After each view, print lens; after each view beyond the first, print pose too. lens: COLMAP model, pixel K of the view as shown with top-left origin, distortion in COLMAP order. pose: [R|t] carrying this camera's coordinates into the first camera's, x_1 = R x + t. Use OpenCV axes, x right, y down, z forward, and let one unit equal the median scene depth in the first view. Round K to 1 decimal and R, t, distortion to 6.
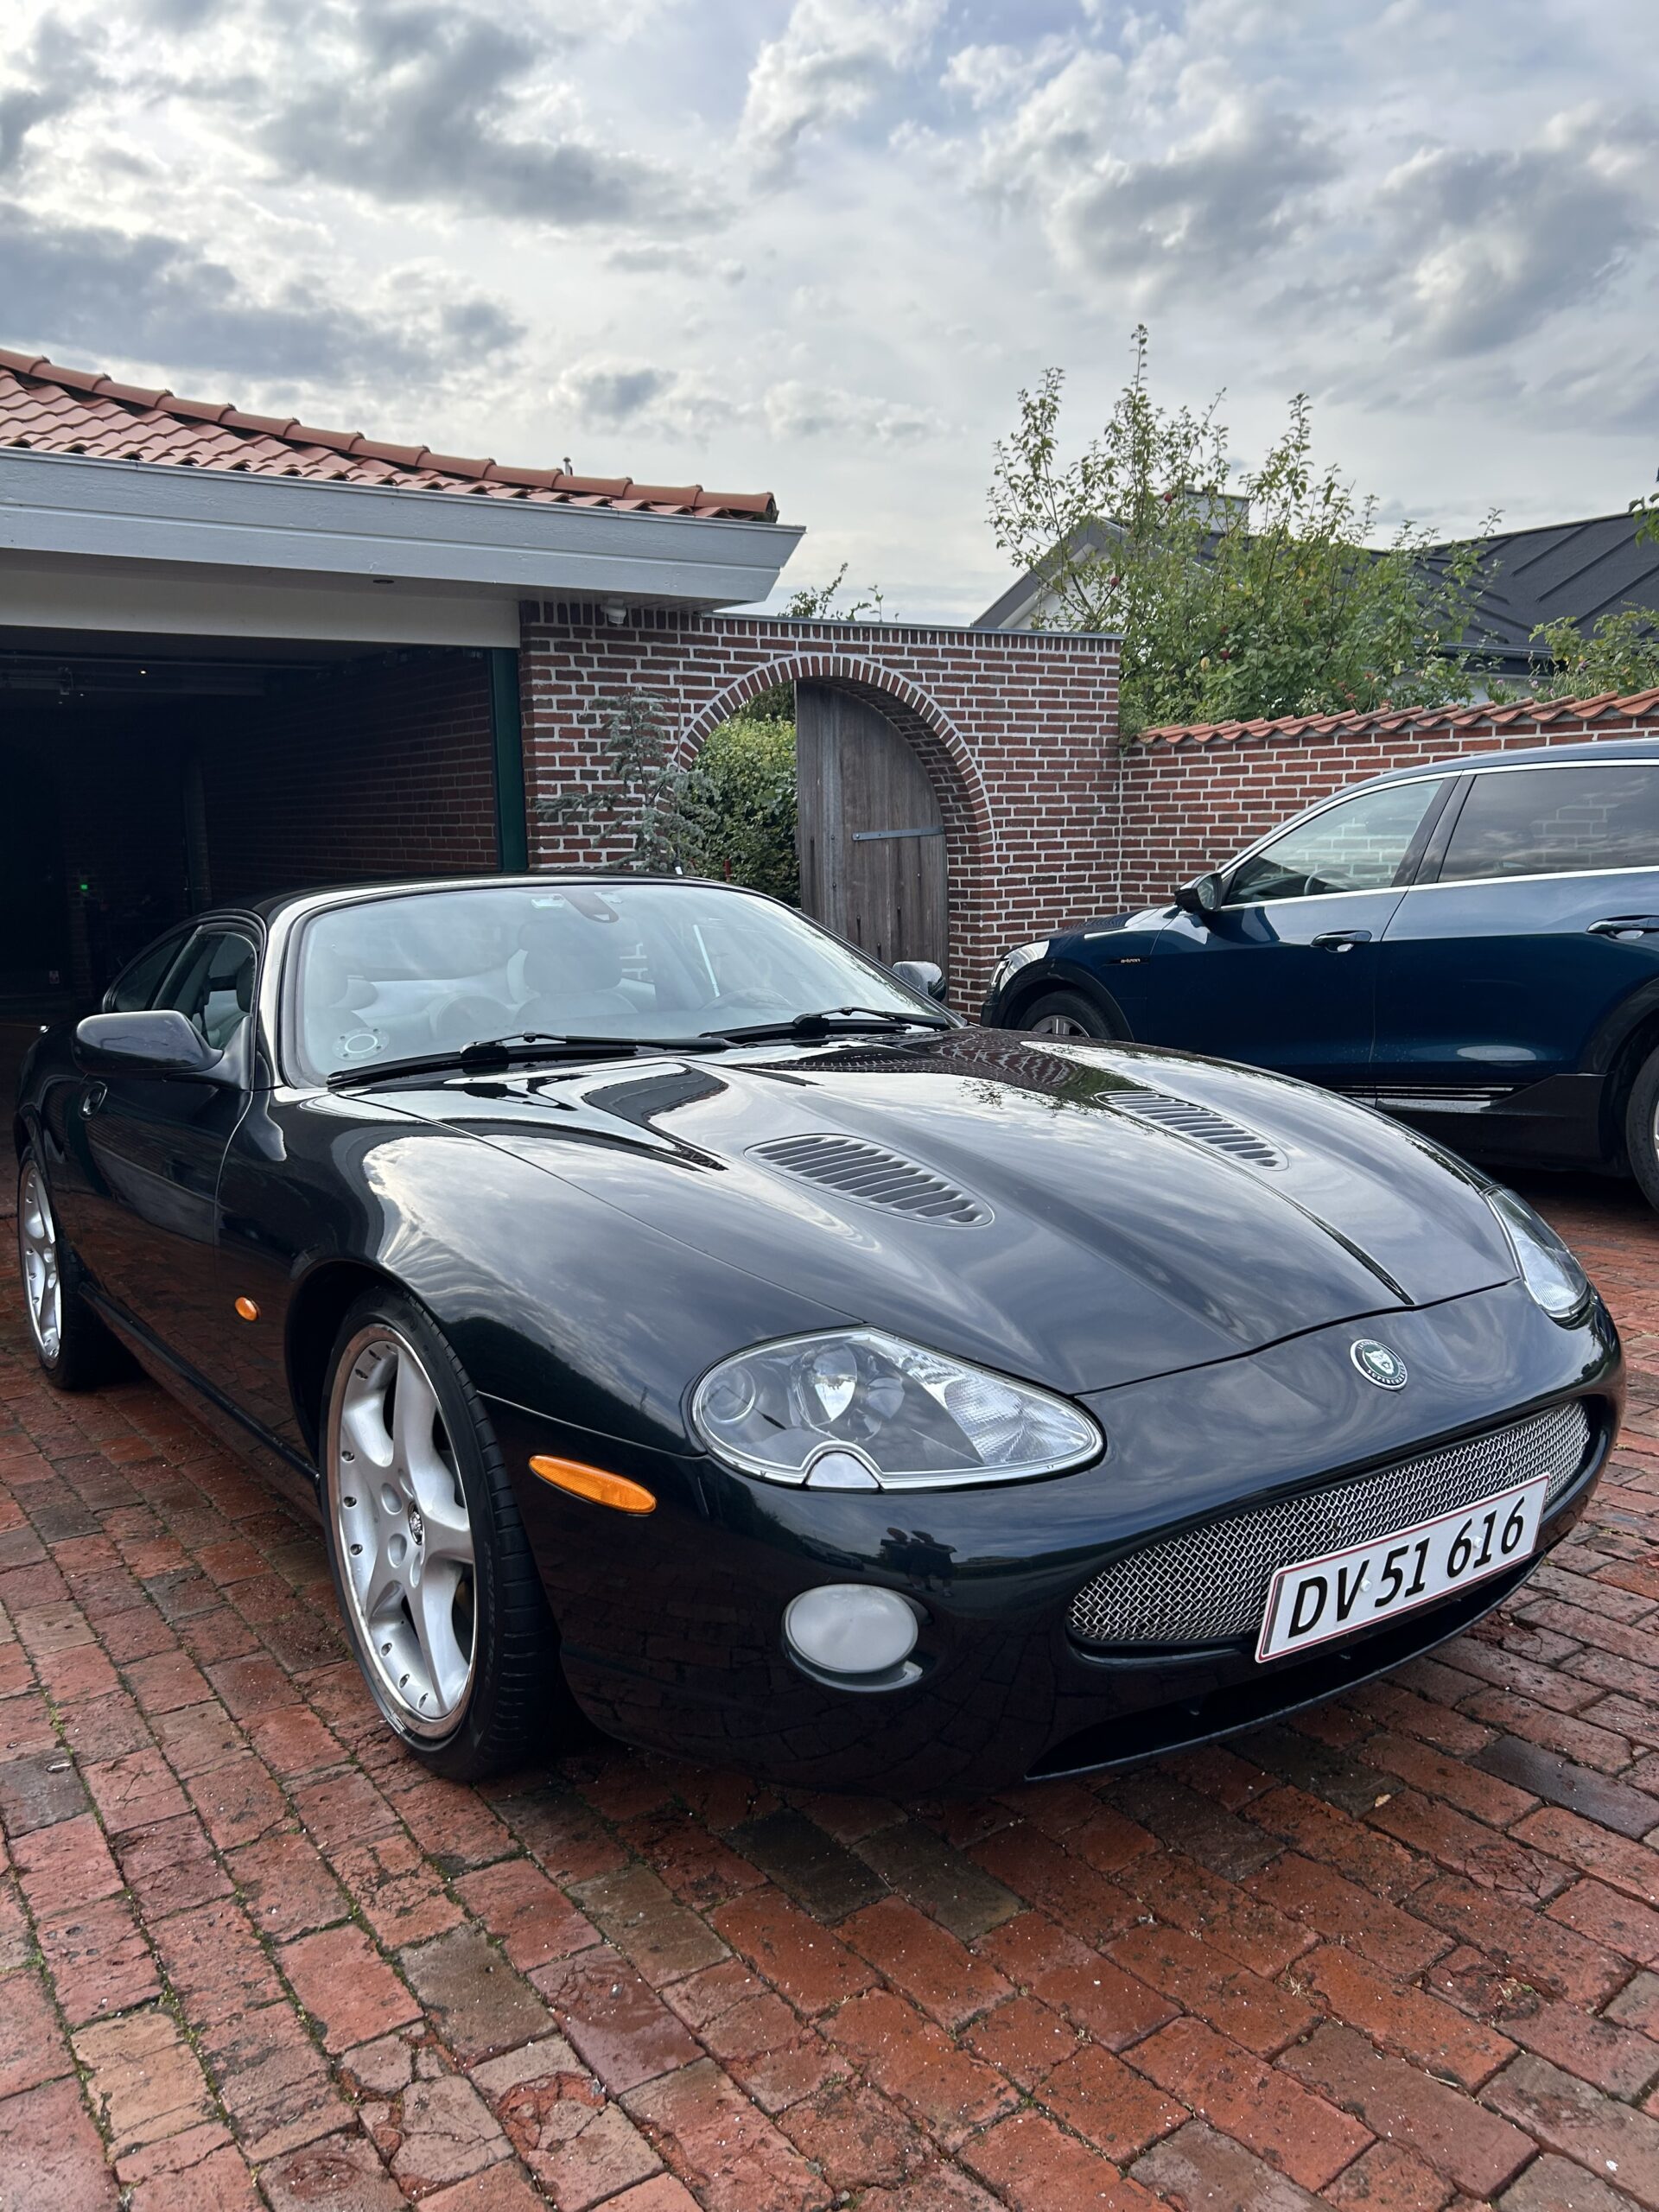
lens RADIAL K [[1704.0, 0, 836.6], [0, 1704.0, 1108.3], [0, 0, 1]] dist [0.115624, -0.164250]
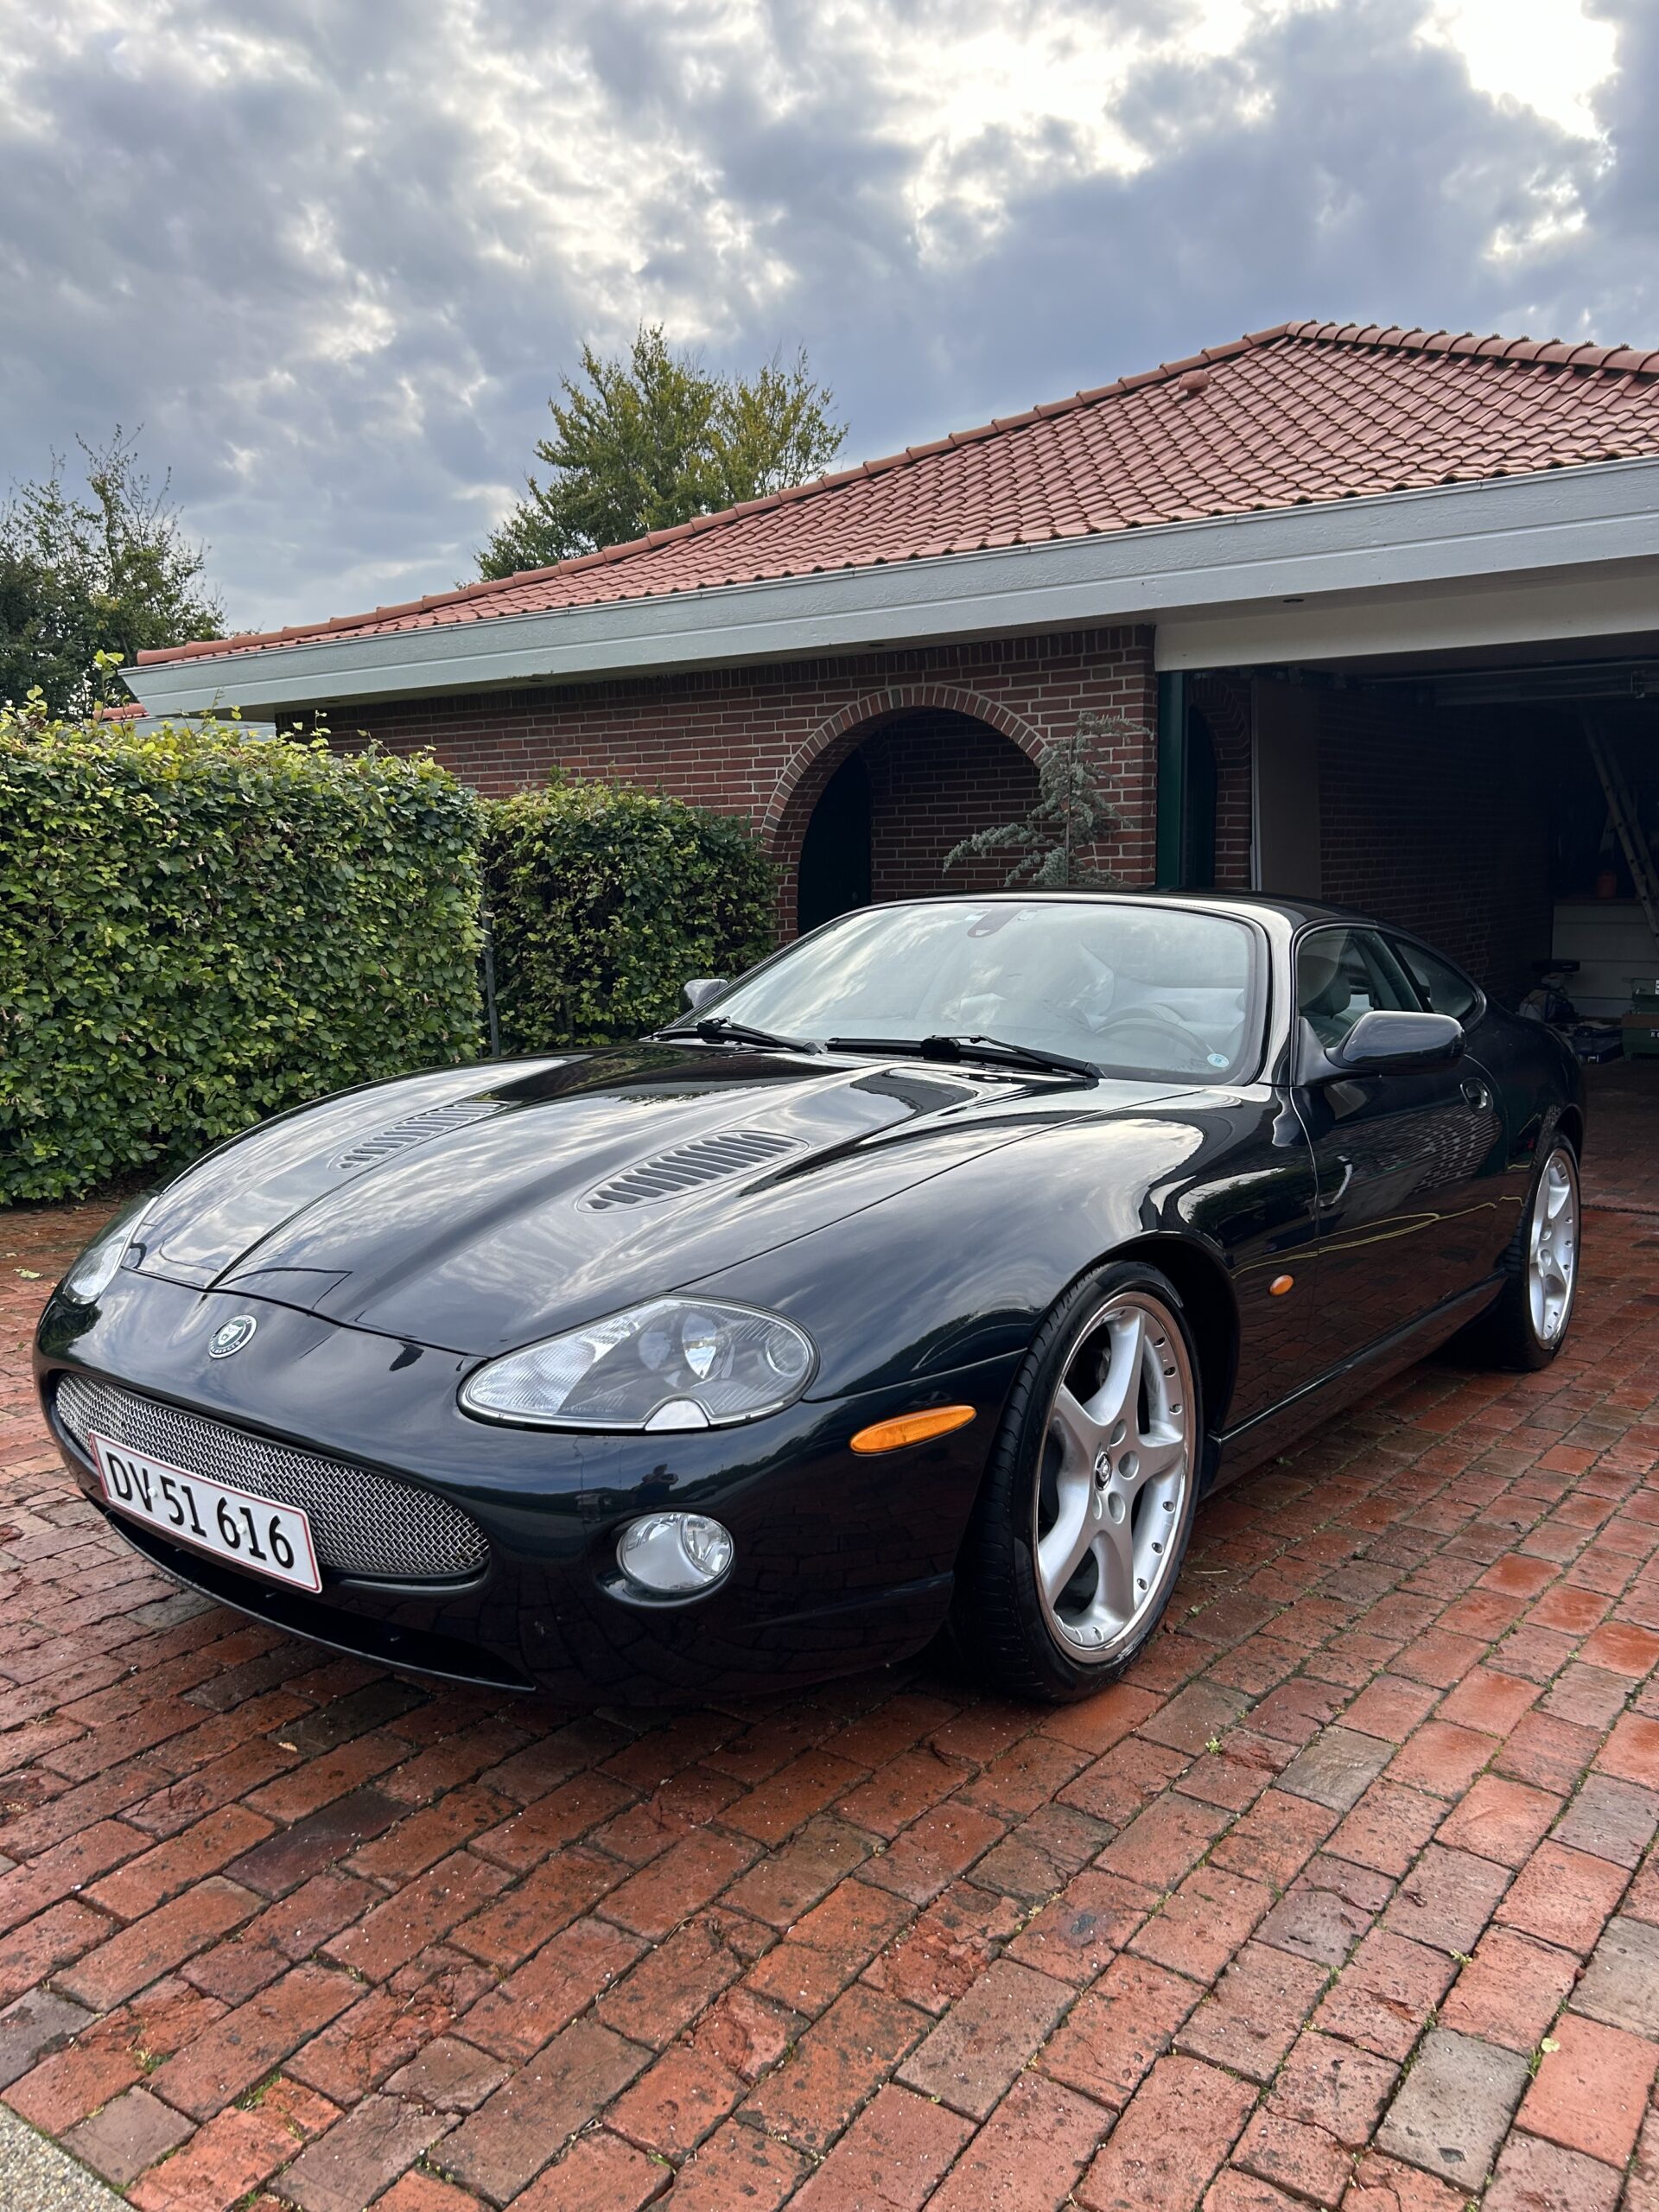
lens RADIAL K [[1704.0, 0, 836.6], [0, 1704.0, 1108.3], [0, 0, 1]] dist [0.115624, -0.164250]
pose [[0.288285, 0.150835, -0.945590, 0.898642], [-0.142240, 0.983305, 0.113486, -0.114953], [0.946921, 0.101784, 0.304927, 0.610832]]
